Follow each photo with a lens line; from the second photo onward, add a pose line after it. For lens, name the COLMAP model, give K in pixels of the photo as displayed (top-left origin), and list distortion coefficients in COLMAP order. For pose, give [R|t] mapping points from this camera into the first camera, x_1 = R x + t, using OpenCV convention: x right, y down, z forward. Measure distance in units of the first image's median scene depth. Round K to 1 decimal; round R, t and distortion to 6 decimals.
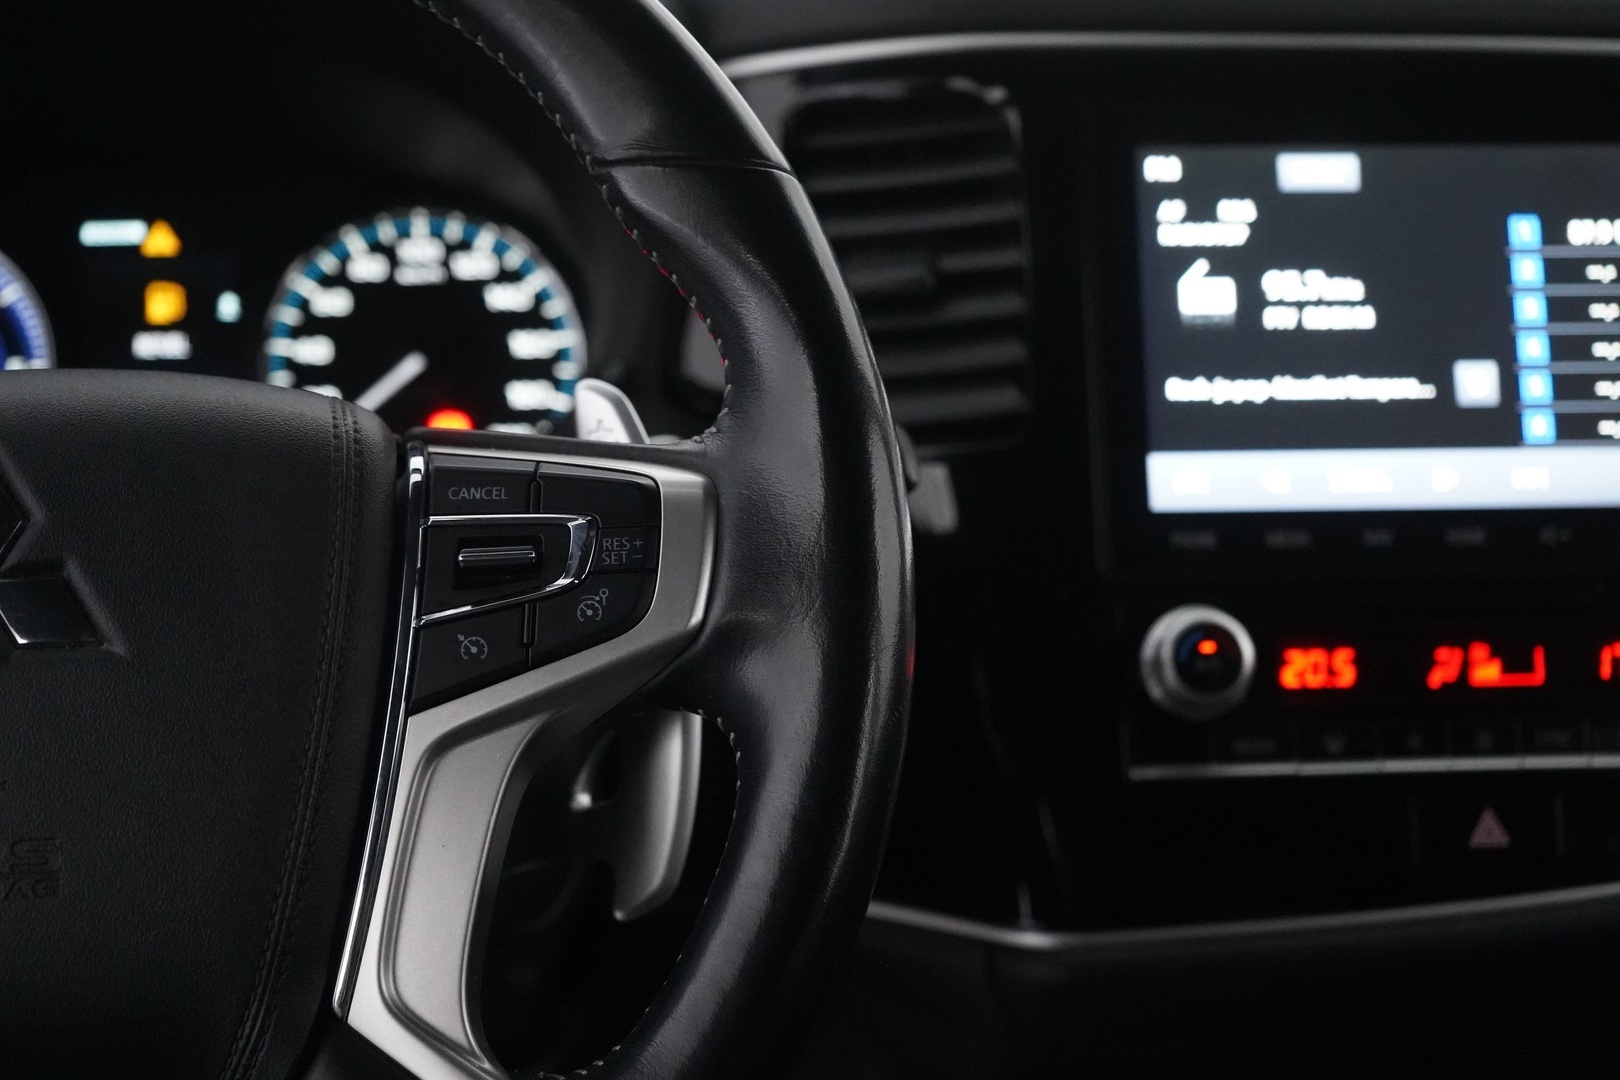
lens RADIAL K [[2696.3, 0, 810.0], [0, 2696.3, 540.0], [0, 0, 1]] dist [-0.022313, -0.037130]
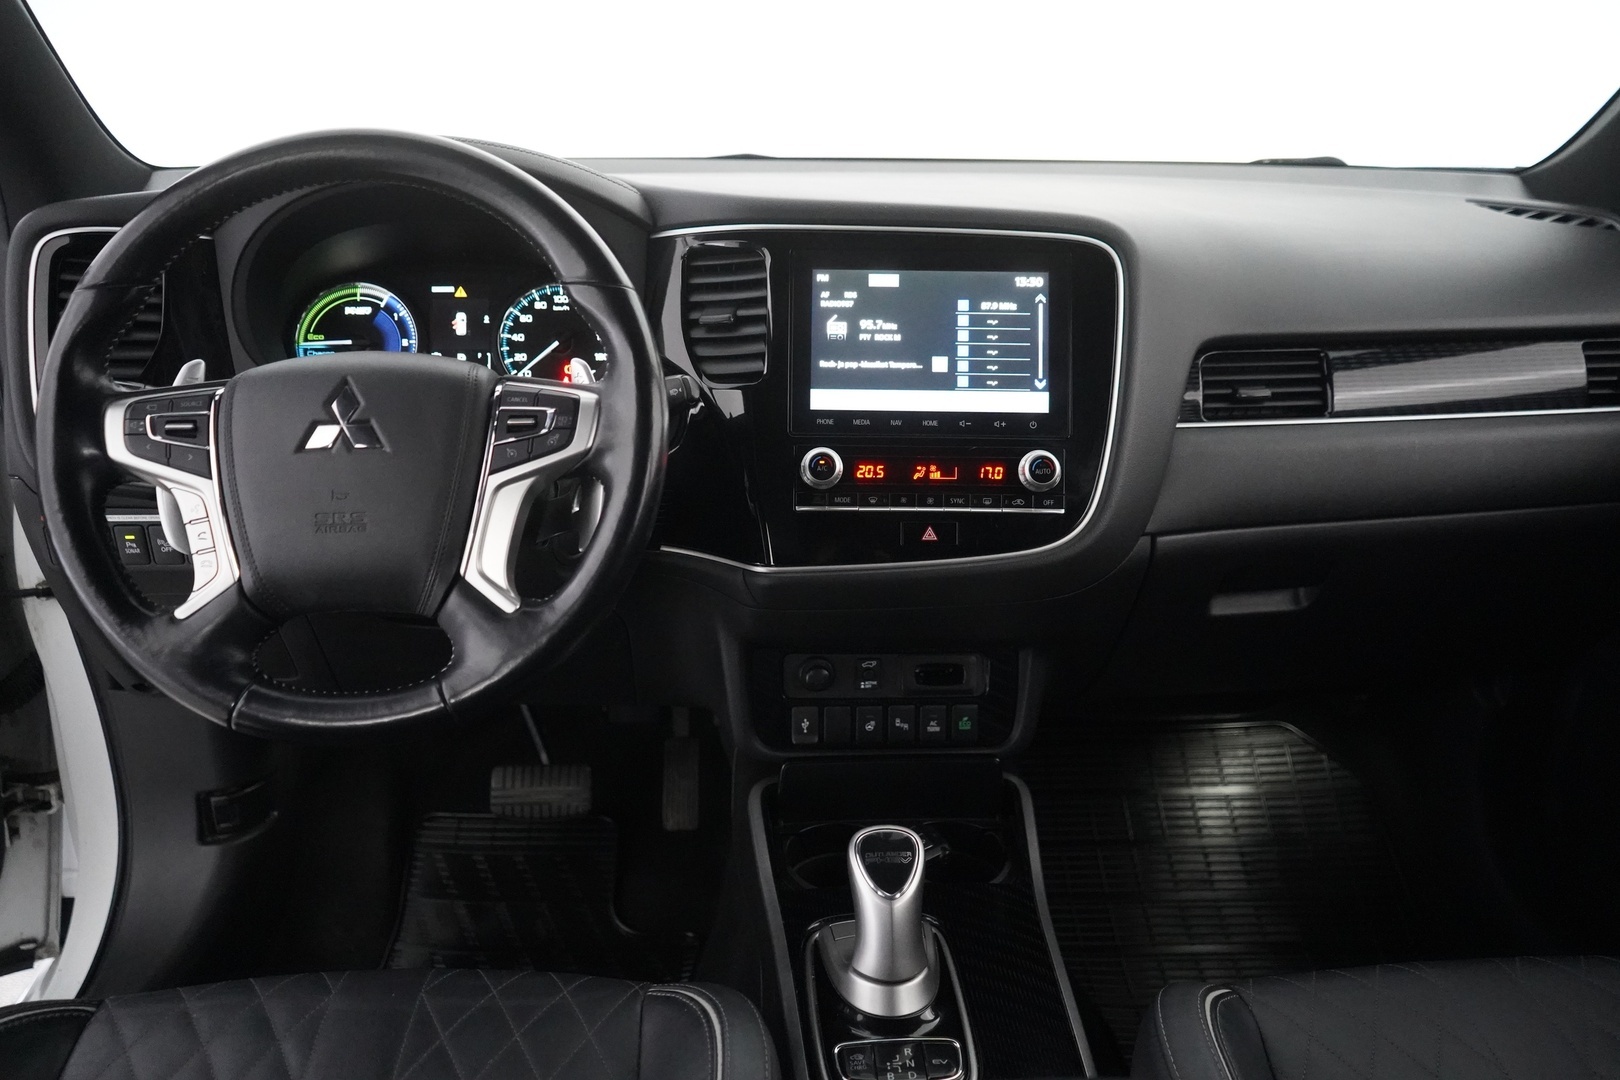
lens RADIAL K [[1316.4, 0, 810.0], [0, 1316.4, 540.0], [0, 0, 1]] dist [-0.008754, -0.002011]
pose [[0.997029, 0.035474, -0.068374, 0.216600], [-0.028485, 0.994517, 0.100616, -0.013748], [0.071568, -0.098370, 0.992573, -0.290283]]
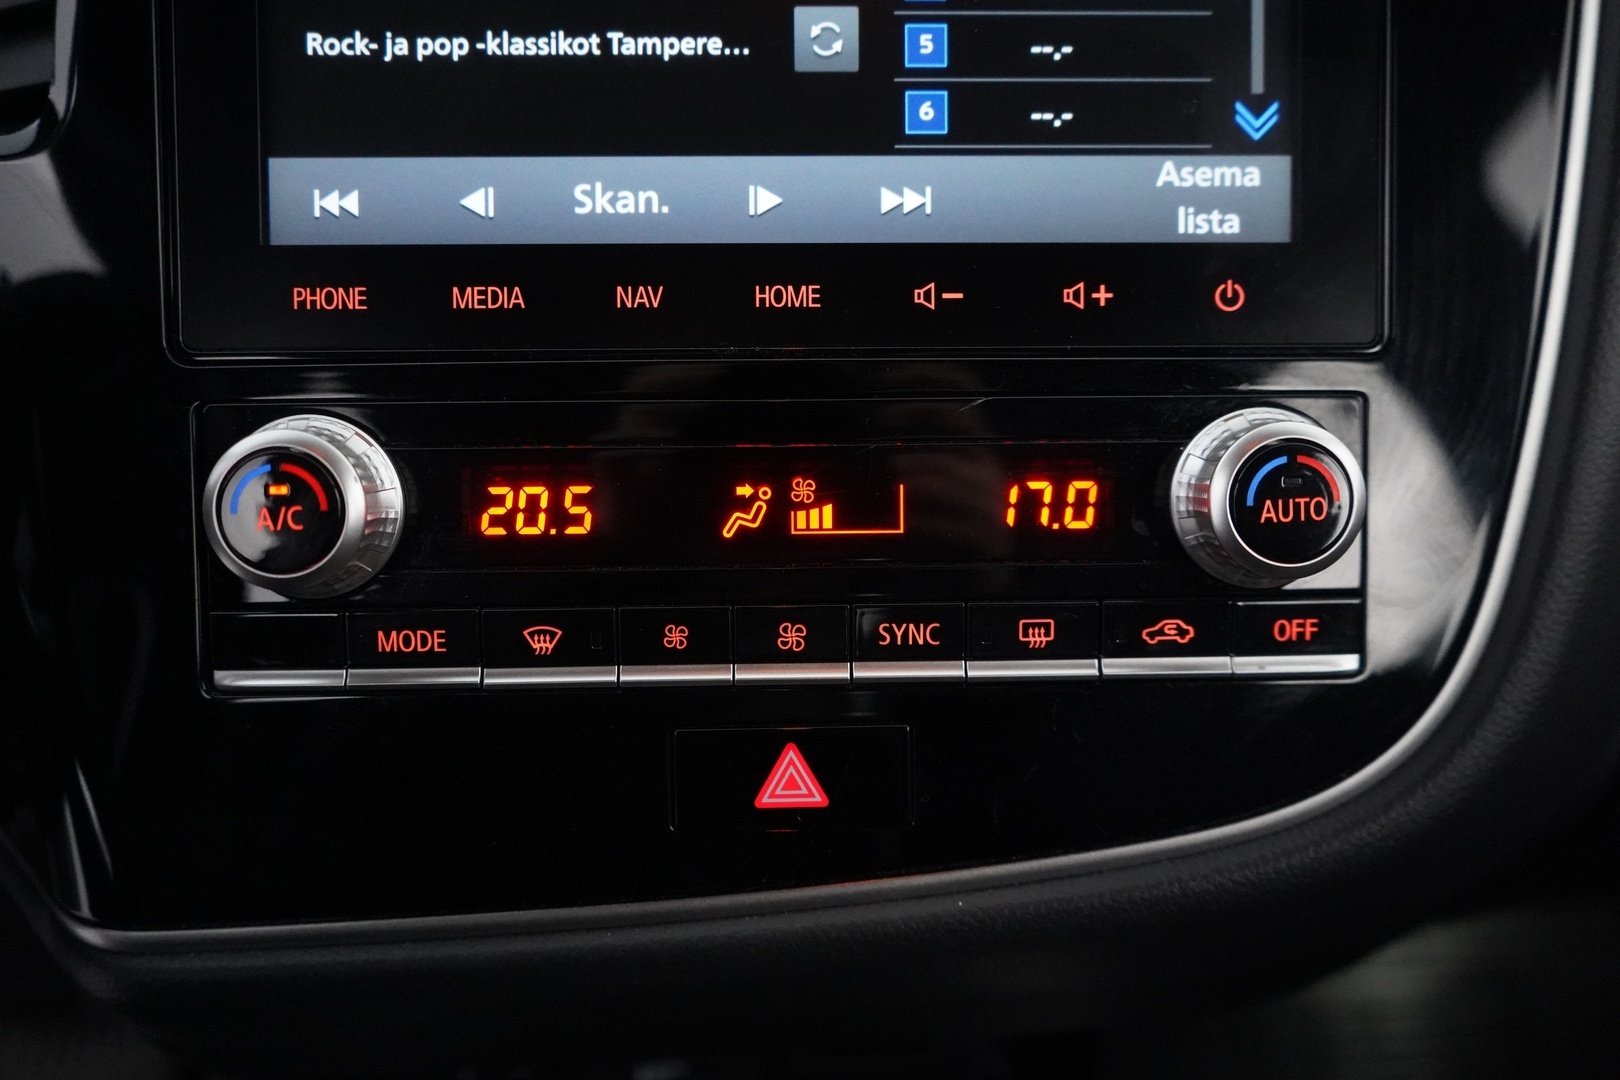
lens RADIAL K [[1316.4, 0, 810.0], [0, 1316.4, 540.0], [0, 0, 1]] dist [-0.008754, -0.002011]
pose [[0.998986, 0.020249, -0.040223, 0.259432], [-0.012189, 0.981448, 0.191340, -0.004267], [0.043351, -0.190655, 0.980699, 0.692500]]
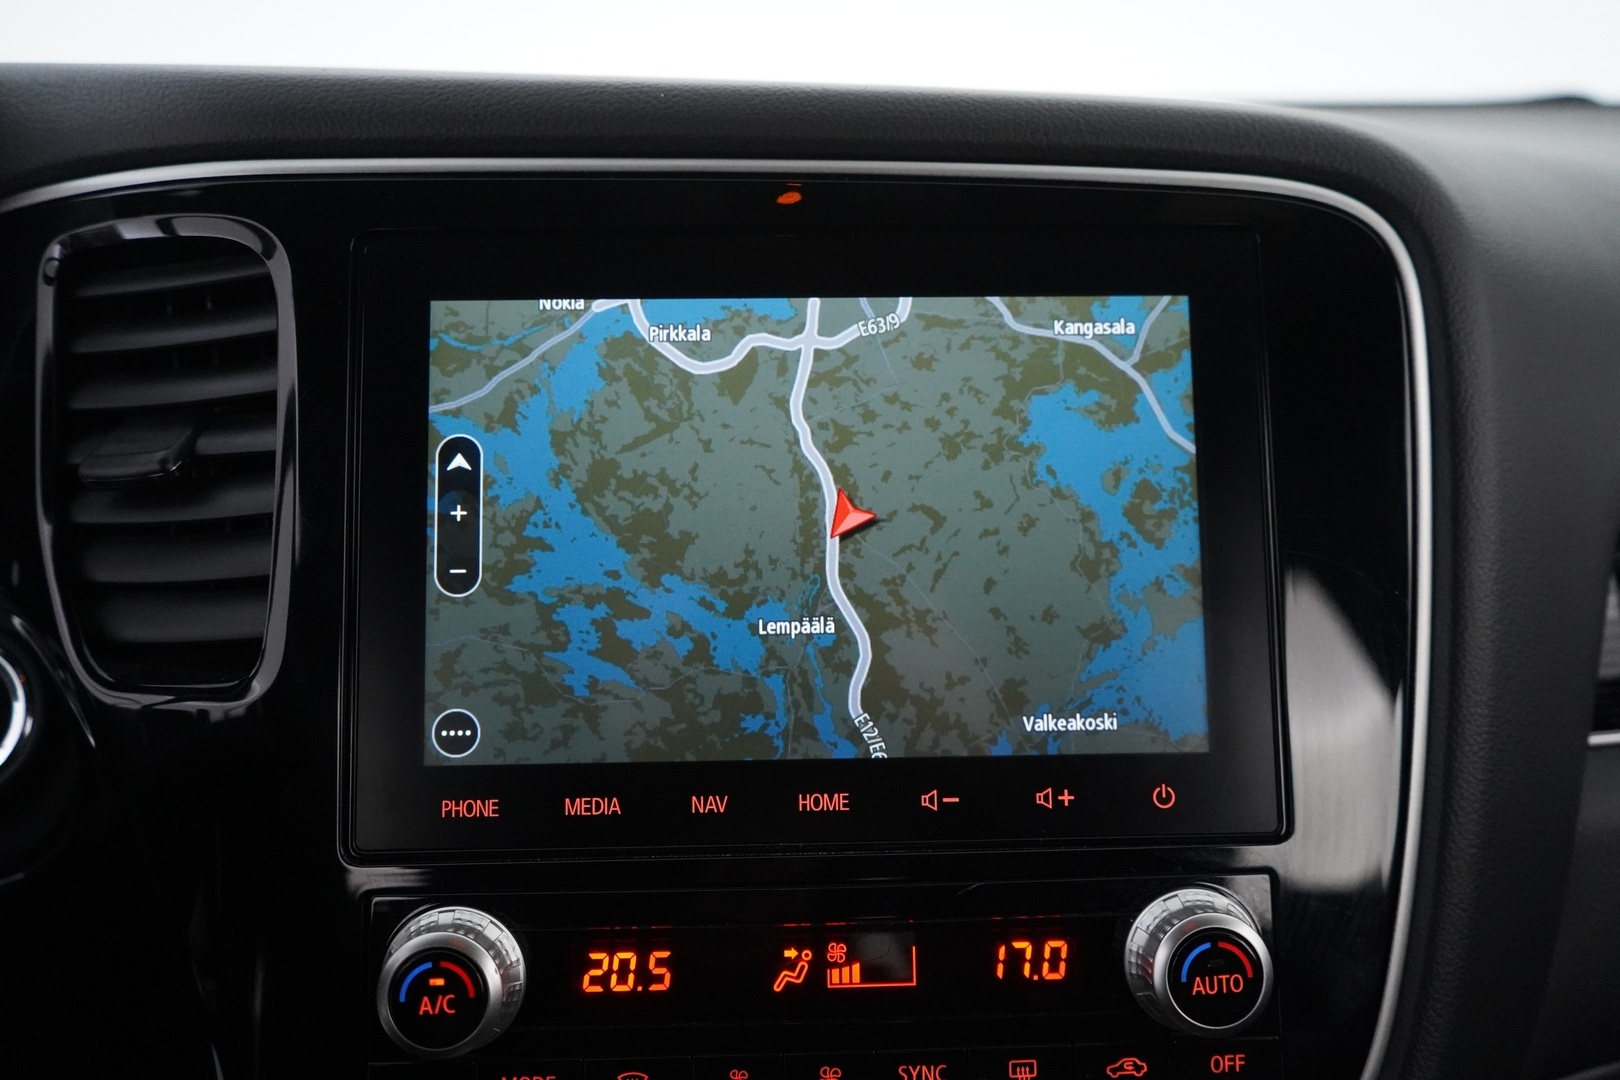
lens RADIAL K [[1304.5, 0, 810.0], [0, 1304.5, 540.0], [0, 0, 1]] dist [-0.007343, -0.004253]
pose [[0.999473, 0.007971, -0.031459, 0.248801], [-0.006127, 0.998282, 0.058275, -0.099096], [0.031870, -0.058051, 0.997805, 0.618526]]
